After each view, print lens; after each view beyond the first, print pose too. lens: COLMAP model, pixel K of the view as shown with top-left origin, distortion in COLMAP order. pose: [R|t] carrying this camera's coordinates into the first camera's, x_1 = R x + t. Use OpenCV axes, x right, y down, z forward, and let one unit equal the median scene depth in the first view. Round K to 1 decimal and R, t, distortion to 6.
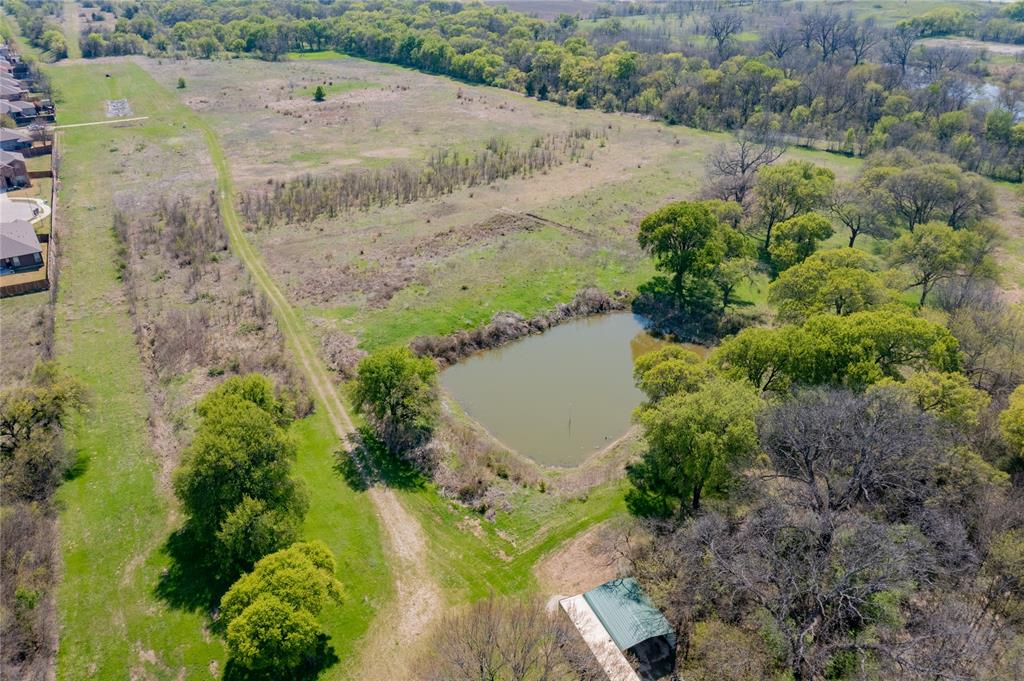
lens RADIAL K [[826.2, 0, 512.0], [0, 826.2, 340.5], [0, 0, 1]] dist [-0.013764, 0.001488]
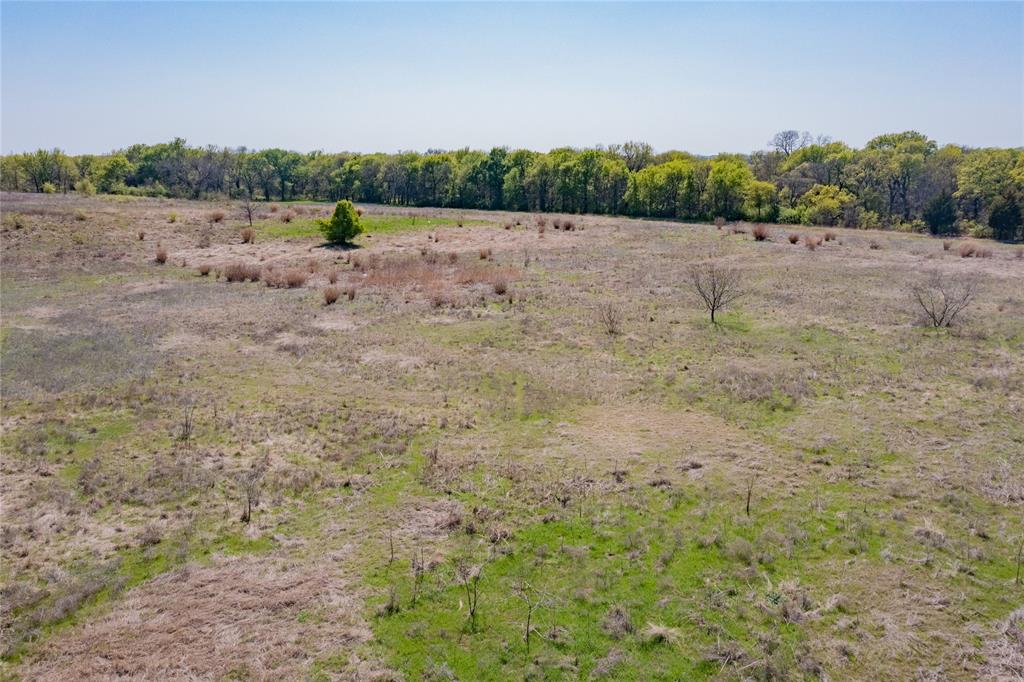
lens RADIAL K [[826.2, 0, 512.0], [0, 826.2, 341.0], [0, 0, 1]] dist [-0.013764, 0.001488]
pose [[0.994458, -0.017997, 0.103585, -0.294547], [0.043996, 0.966063, -0.254534, -0.255571], [-0.095489, 0.257680, 0.961500, 1.025784]]
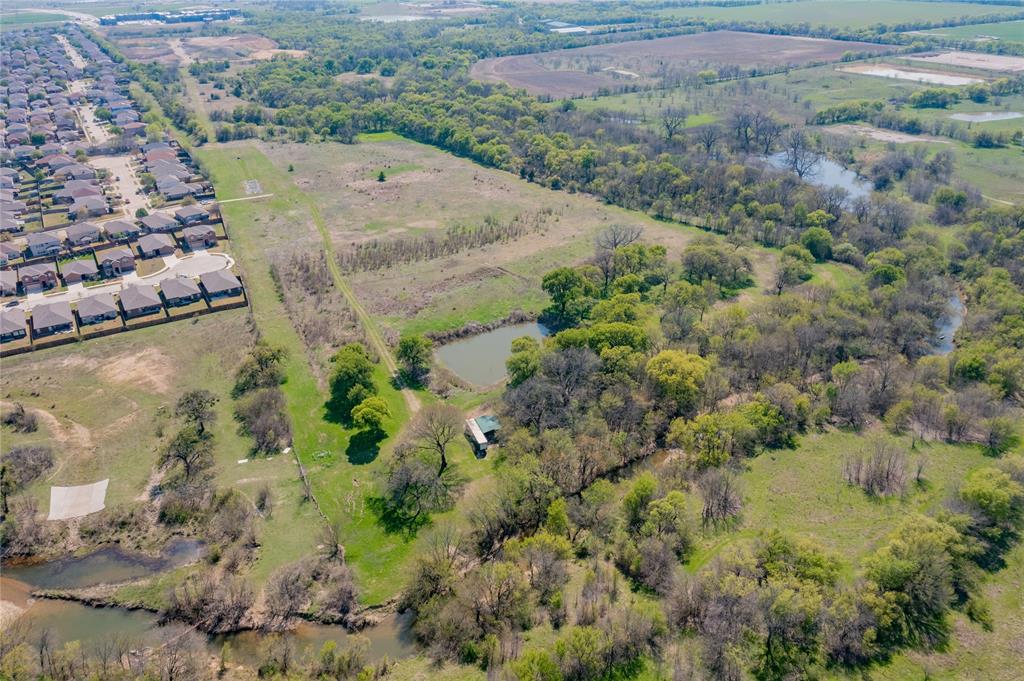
lens RADIAL K [[826.2, 0, 512.0], [0, 826.2, 340.5], [0, 0, 1]] dist [-0.013764, 0.001488]
pose [[0.997979, 0.020345, -0.060199, 0.143051], [-0.021652, 0.999542, -0.021152, 0.036568], [0.059741, 0.022412, 0.997962, -0.688422]]
